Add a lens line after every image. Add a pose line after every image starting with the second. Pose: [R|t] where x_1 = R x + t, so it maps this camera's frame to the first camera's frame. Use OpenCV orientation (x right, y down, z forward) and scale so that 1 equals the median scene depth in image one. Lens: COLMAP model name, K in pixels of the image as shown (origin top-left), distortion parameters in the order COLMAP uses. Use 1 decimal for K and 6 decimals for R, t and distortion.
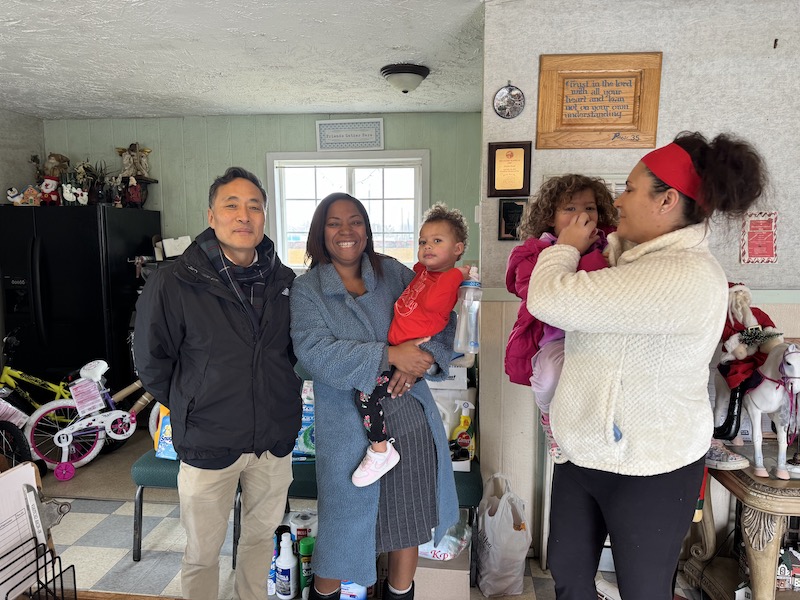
lens RADIAL K [[560.2, 0, 400.2], [0, 560.2, 301.9], [0, 0, 1]] dist [0.005139, -0.005104]
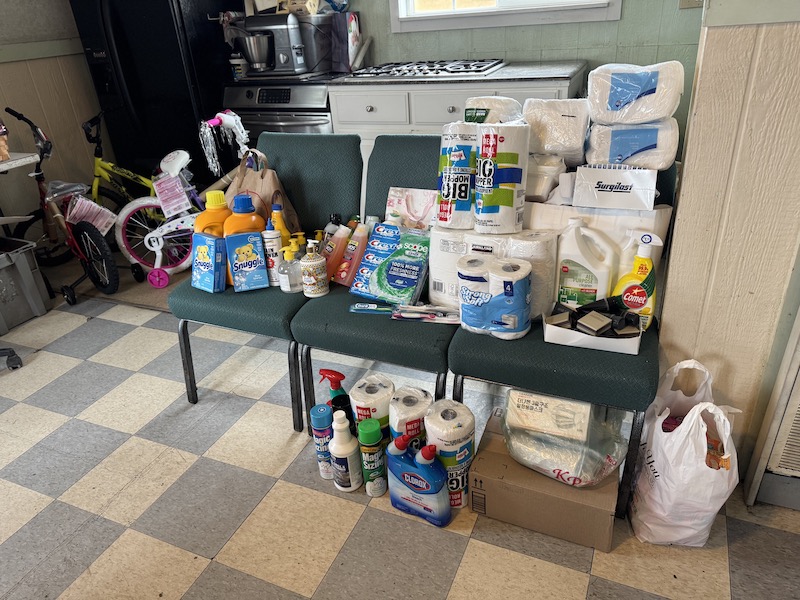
lens RADIAL K [[560.2, 0, 400.2], [0, 560.2, 301.9], [0, 0, 1]] dist [0.005139, -0.005104]
pose [[0.950219, 0.082214, -0.300540, 0.042859], [0.034909, 0.930398, 0.364884, 0.022505], [0.309621, -0.357211, 0.881212, 0.305159]]
